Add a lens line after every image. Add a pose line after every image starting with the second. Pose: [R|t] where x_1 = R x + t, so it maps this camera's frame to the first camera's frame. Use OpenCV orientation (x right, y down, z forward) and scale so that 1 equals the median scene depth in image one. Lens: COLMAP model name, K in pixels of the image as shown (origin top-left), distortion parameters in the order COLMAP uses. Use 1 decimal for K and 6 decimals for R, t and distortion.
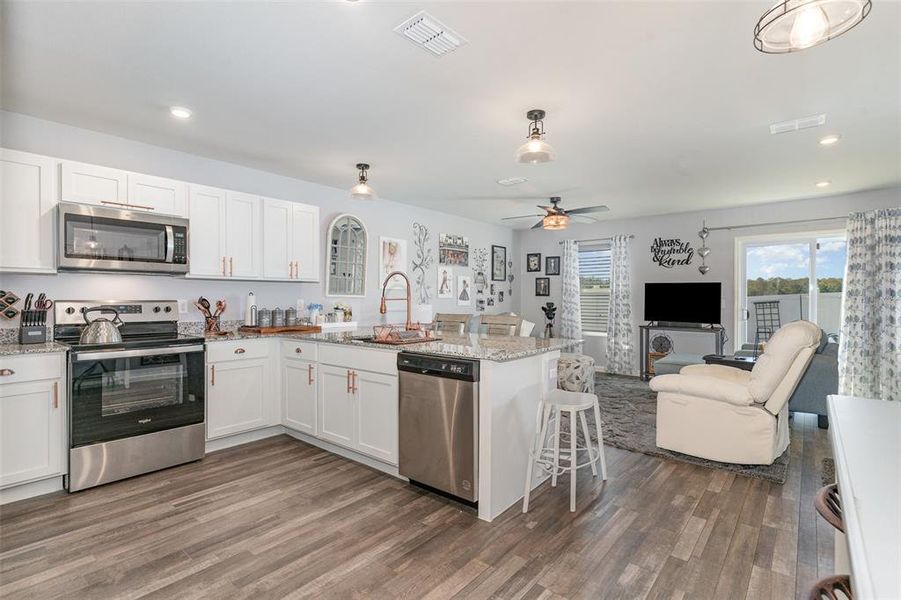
lens RADIAL K [[432.6, 0, 450.5], [0, 432.6, 300.0], [0, 0, 1]] dist [0.003423, 0.000677]
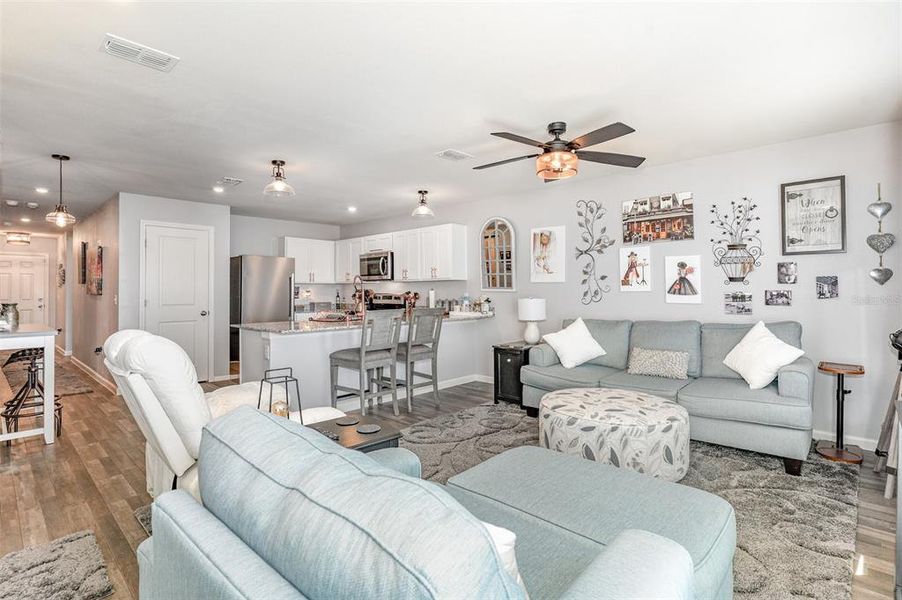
lens RADIAL K [[428.4, 0, 445.8], [0, 428.4, 287.1], [0, 0, 1]] dist [-0.000023, 0.000057]
pose [[-0.060384, -0.011231, -0.998112, 0.694459], [0.000056, 0.999937, -0.011255, -0.003602], [0.998175, -0.000735, -0.060380, 0.733013]]
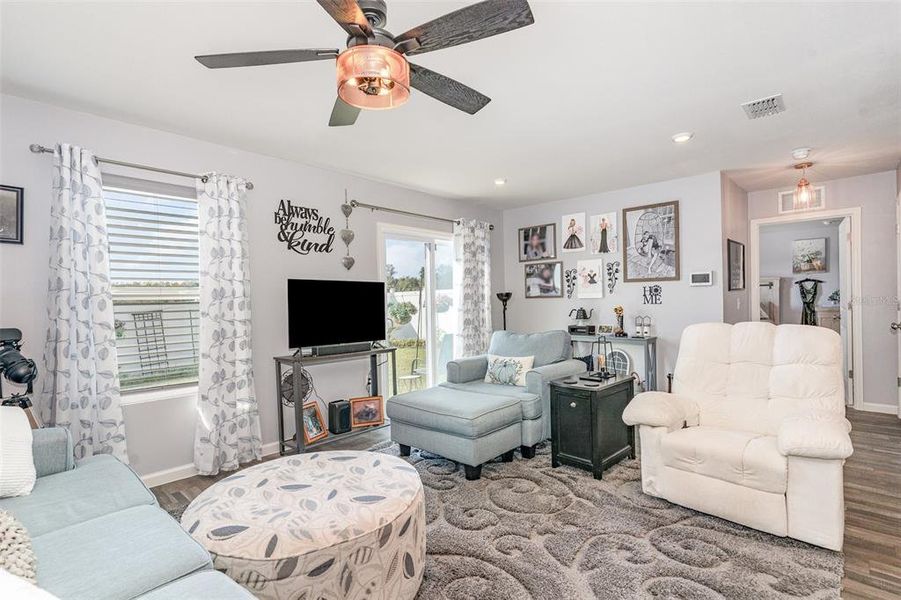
lens RADIAL K [[432.6, 0, 450.5], [0, 432.6, 300.0], [0, 0, 1]] dist [0.003423, 0.000677]
pose [[0.068008, -0.000518, 0.997685, -0.070702], [0.024984, 0.999687, -0.001184, -0.006956], [-0.997372, 0.025007, 0.068000, 0.765673]]
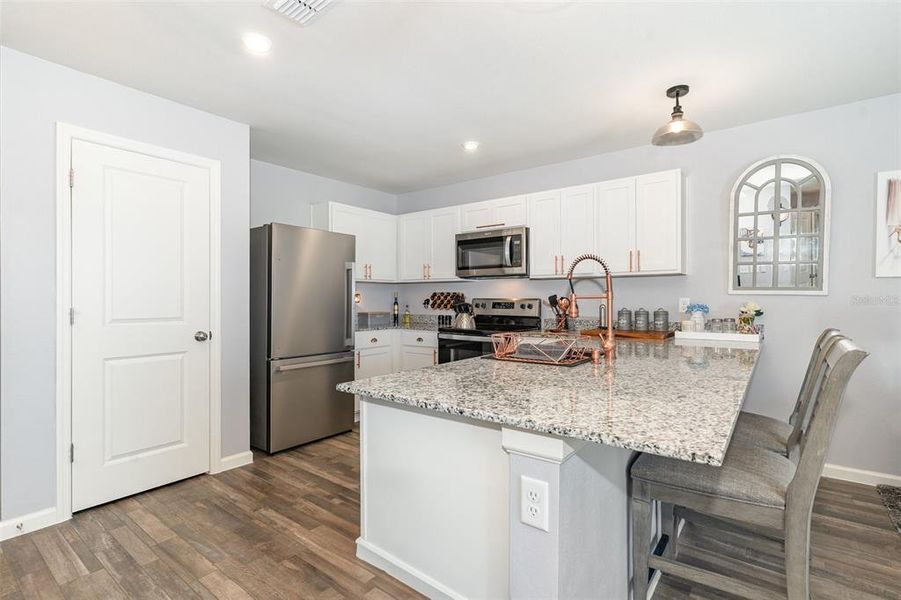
lens RADIAL K [[438.1, 0, 453.2], [0, 438.1, 318.7], [0, 0, 1]] dist [0.002057, 0.000528]
pose [[0.031403, 0.046118, -0.998442, 0.288065], [-0.003601, 0.998934, 0.046028, 0.000554], [0.999500, 0.002150, 0.031535, 0.415059]]
